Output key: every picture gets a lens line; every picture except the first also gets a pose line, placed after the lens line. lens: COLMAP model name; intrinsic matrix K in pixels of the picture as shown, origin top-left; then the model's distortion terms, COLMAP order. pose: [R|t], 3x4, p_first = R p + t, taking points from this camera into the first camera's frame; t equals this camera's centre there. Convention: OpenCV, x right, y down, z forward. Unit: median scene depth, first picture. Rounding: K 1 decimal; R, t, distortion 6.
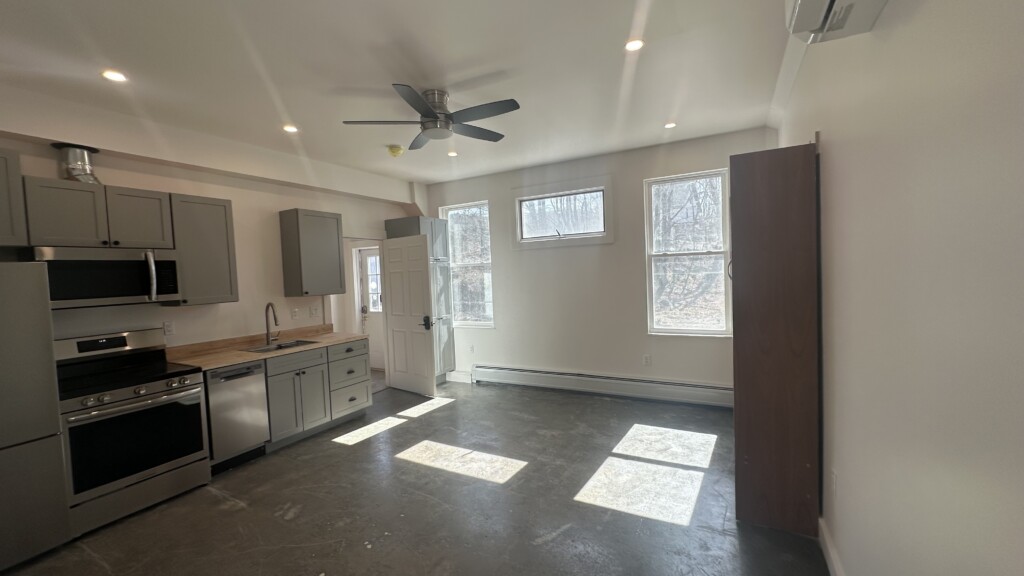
lens RADIAL K [[405.0, 0, 512.0], [0, 405.0, 288.0], [0, 0, 1]] dist [-0.001222, -0.000164]
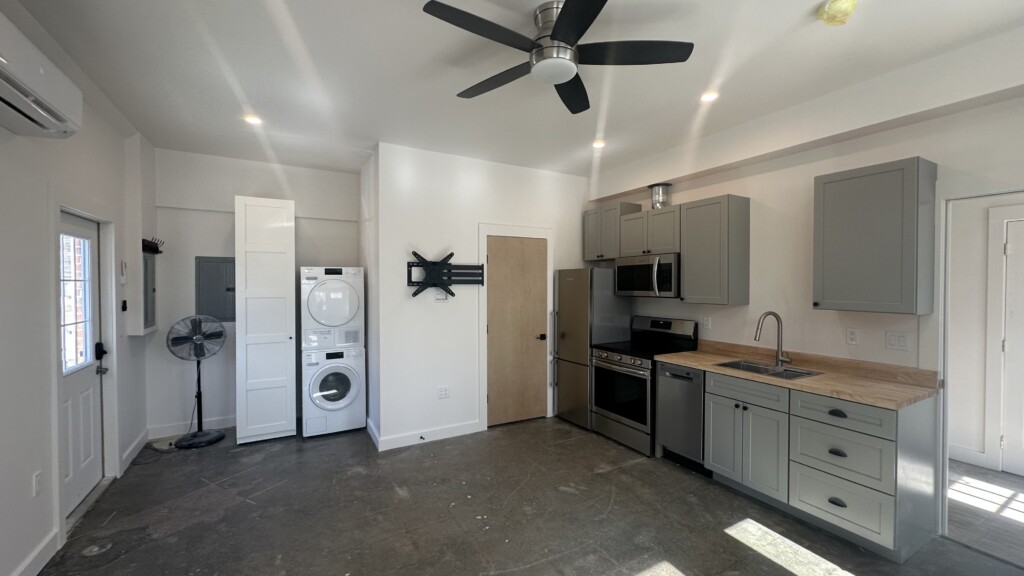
lens RADIAL K [[405.0, 0, 512.0], [0, 405.0, 288.0], [0, 0, 1]] dist [-0.001222, -0.000164]
pose [[-0.518064, 0.047388, -0.854028, 0.419636], [-0.017018, 0.997695, 0.065683, -0.067383], [0.855172, 0.048562, -0.516064, 1.256206]]
